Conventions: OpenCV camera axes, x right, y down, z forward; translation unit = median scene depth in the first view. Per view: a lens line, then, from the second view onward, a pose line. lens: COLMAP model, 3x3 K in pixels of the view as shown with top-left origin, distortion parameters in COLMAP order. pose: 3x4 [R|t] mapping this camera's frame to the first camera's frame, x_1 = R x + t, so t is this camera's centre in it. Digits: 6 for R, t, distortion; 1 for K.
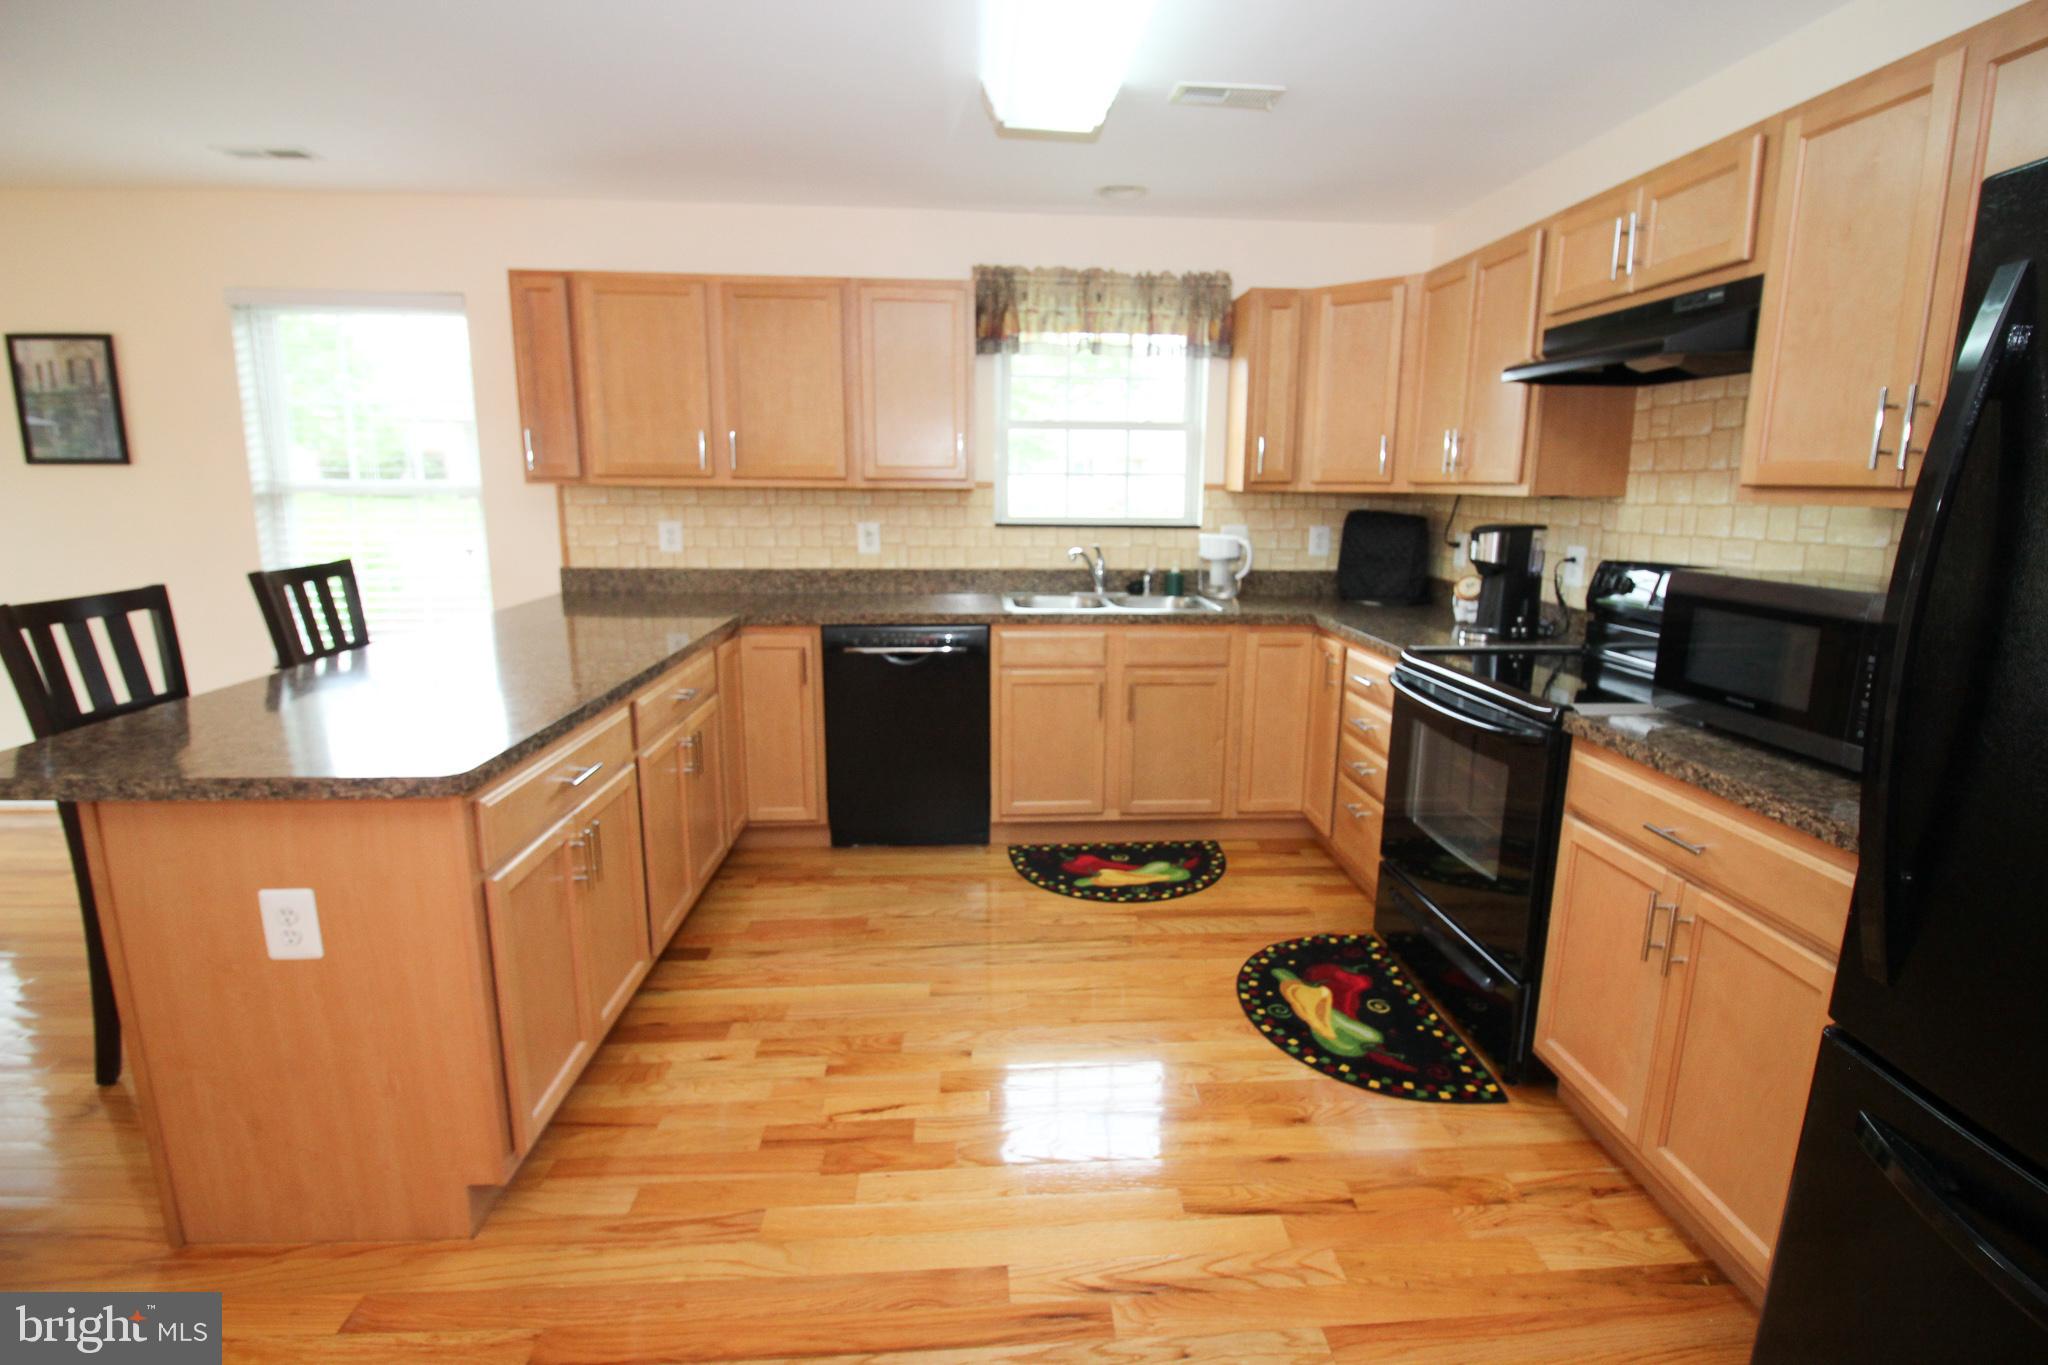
lens RADIAL K [[943.5, 0, 1033.5], [0, 943.5, 663.2], [0, 0, 1]] dist [-0.002650, -0.010757]
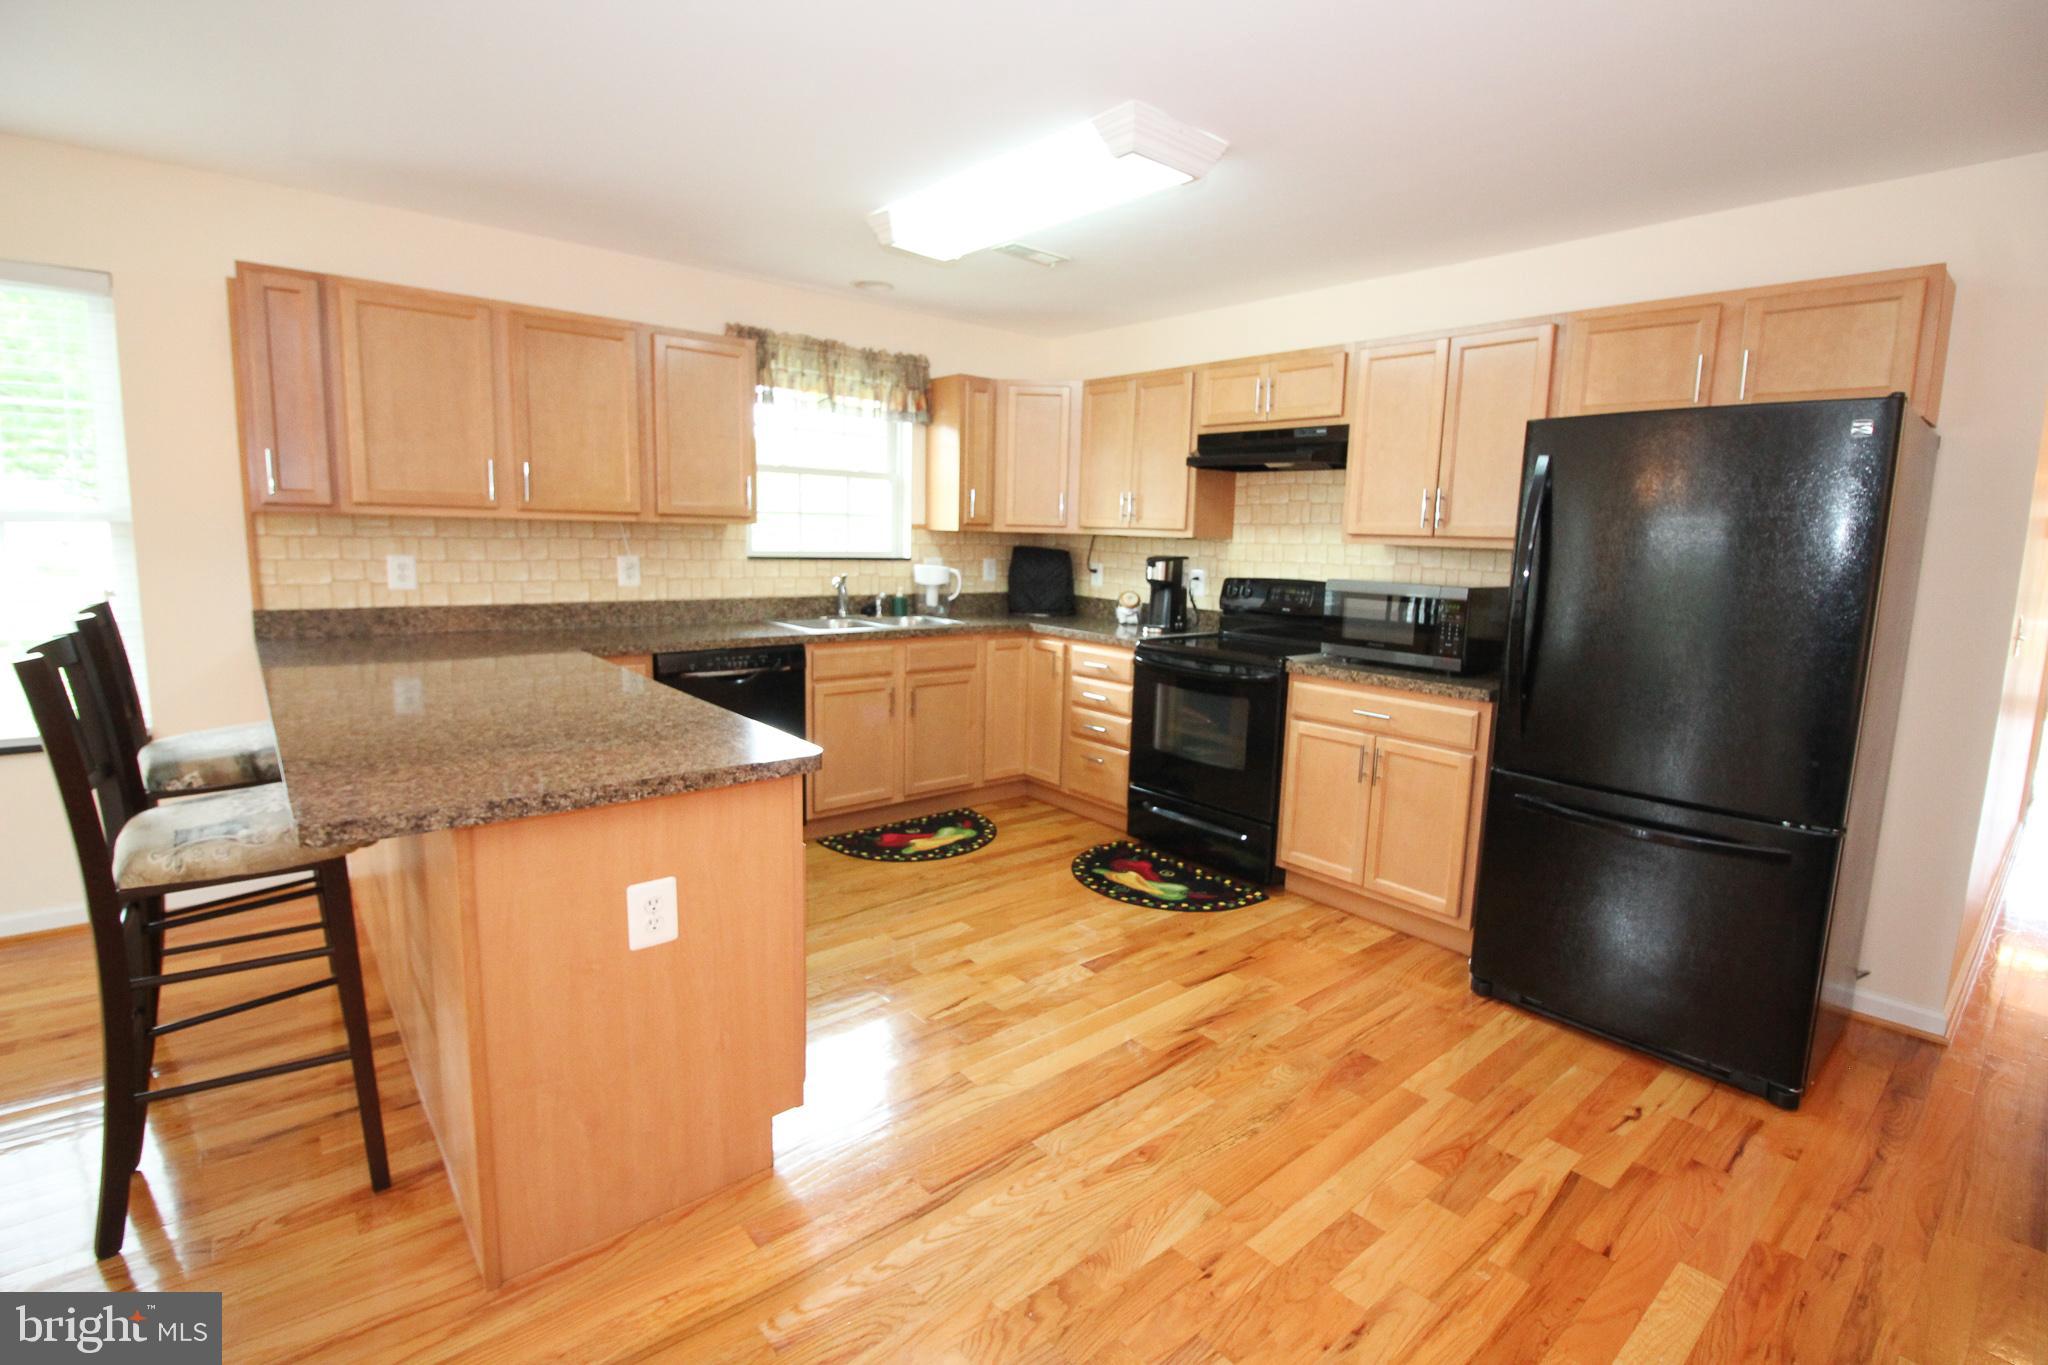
lens RADIAL K [[943.5, 0, 1035.6], [0, 943.5, 669.3], [0, 0, 1]] dist [-0.002650, -0.010757]
pose [[0.804999, -0.072271, 0.588858, -0.502943], [0.089792, 0.995960, -0.000514, 0.015079], [-0.586443, 0.053288, 0.808236, -0.086741]]
